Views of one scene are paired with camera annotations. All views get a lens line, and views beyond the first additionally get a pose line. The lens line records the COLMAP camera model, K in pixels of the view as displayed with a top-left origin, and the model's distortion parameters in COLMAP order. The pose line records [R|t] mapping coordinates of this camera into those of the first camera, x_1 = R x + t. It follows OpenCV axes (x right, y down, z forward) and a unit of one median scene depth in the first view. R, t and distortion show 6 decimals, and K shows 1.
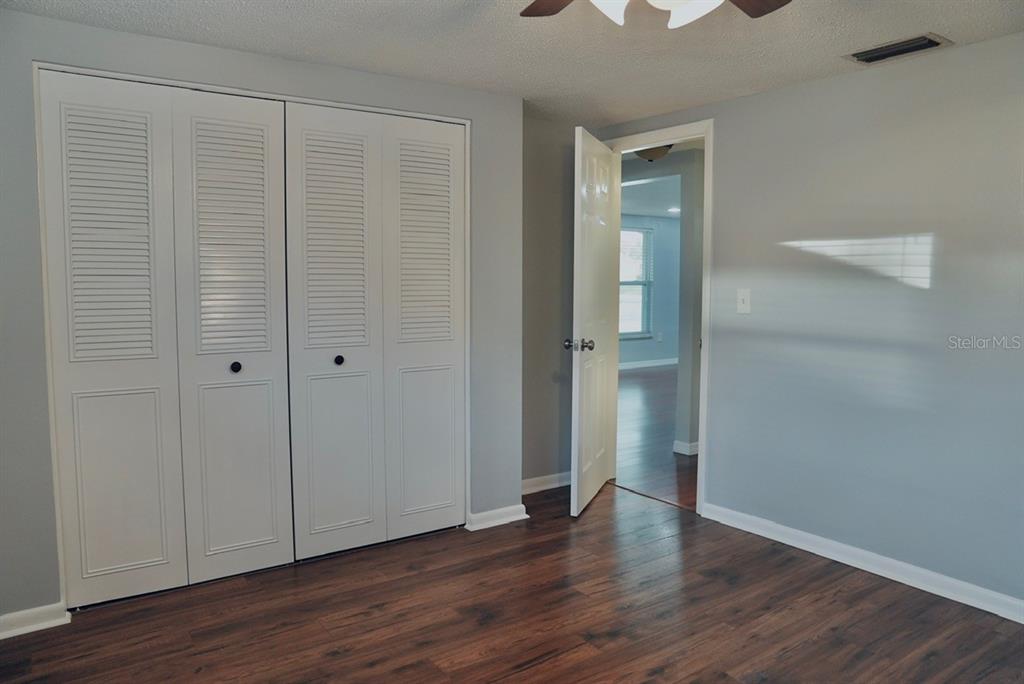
lens RADIAL K [[714.2, 0, 512.4], [0, 714.2, 338.0], [0, 0, 1]] dist [-0.136014, 0.106813]
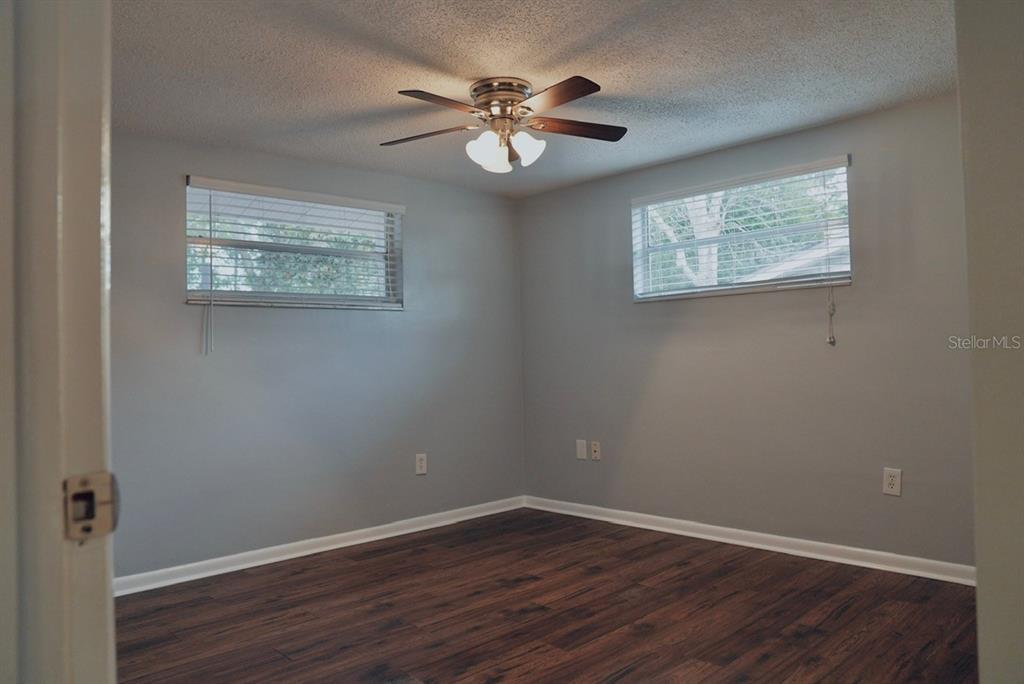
lens RADIAL K [[714.2, 0, 512.4], [0, 714.2, 338.0], [0, 0, 1]] dist [-0.136014, 0.106813]
pose [[-0.989306, 0.015698, -0.145009, 0.236755], [0.008504, 0.998708, 0.050099, -0.045387], [0.145608, 0.048330, -0.988161, 1.459504]]
